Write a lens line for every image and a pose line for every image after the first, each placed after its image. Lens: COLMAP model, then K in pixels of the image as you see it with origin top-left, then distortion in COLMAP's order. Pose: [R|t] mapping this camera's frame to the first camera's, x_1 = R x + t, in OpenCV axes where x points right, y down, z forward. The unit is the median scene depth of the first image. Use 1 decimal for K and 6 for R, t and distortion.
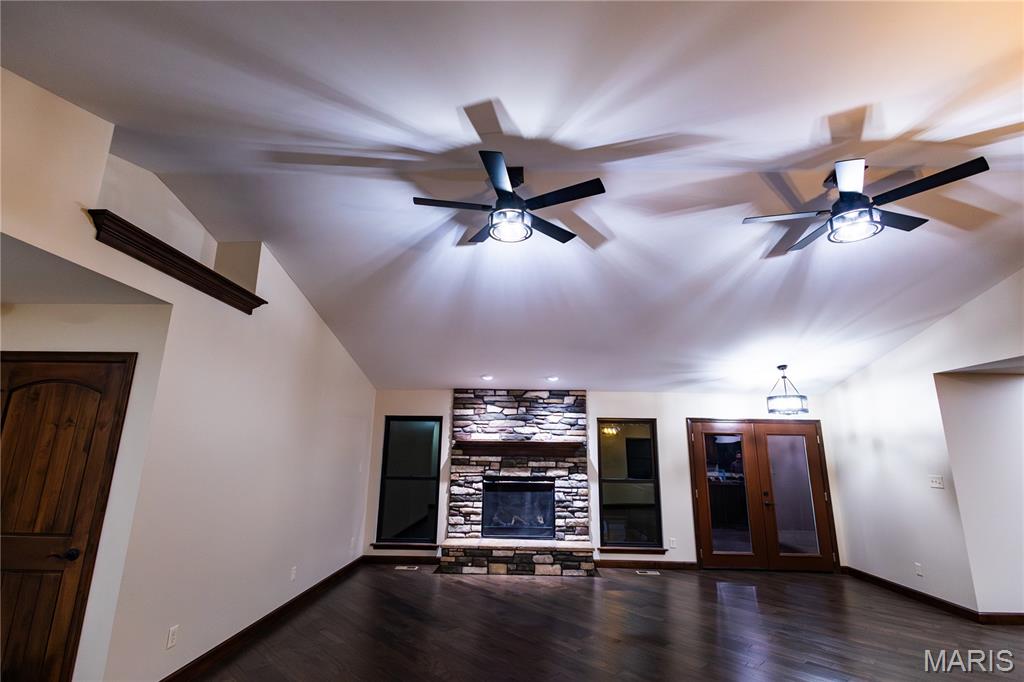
lens RADIAL K [[482.4, 0, 512.0], [0, 482.4, 341.0], [0, 0, 1]] dist [0.013607, -0.000257]
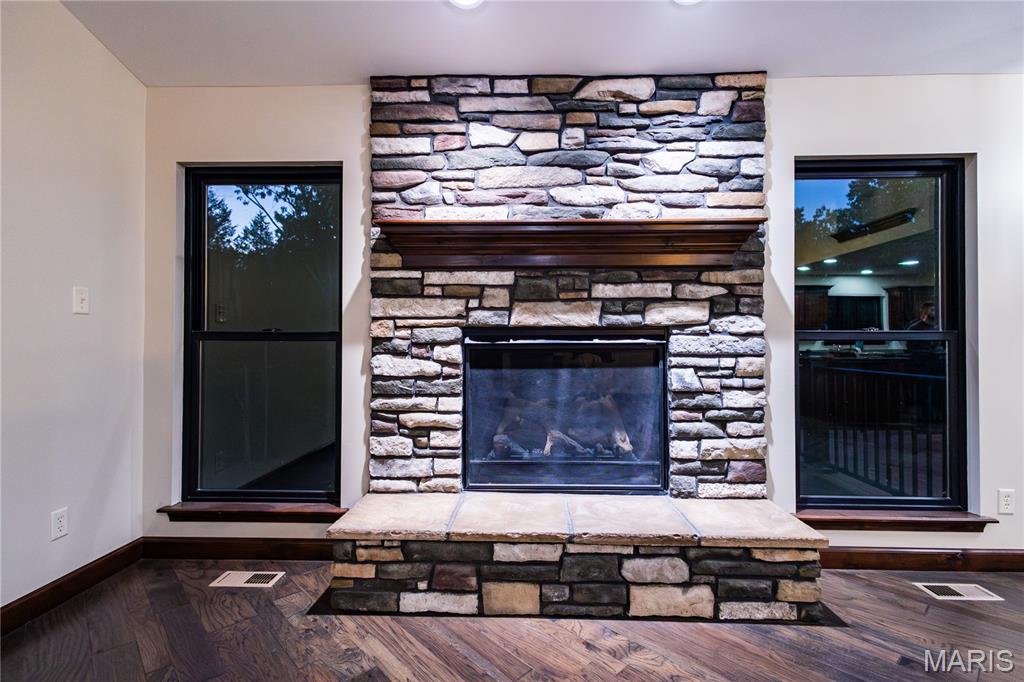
lens RADIAL K [[482.4, 0, 512.0], [0, 482.4, 341.0], [0, 0, 1]] dist [0.013607, -0.000257]
pose [[0.999918, -0.011827, -0.004999, -0.022774], [0.012634, 0.975738, 0.218576, 0.214800], [0.002292, -0.218621, 0.975807, 0.658900]]
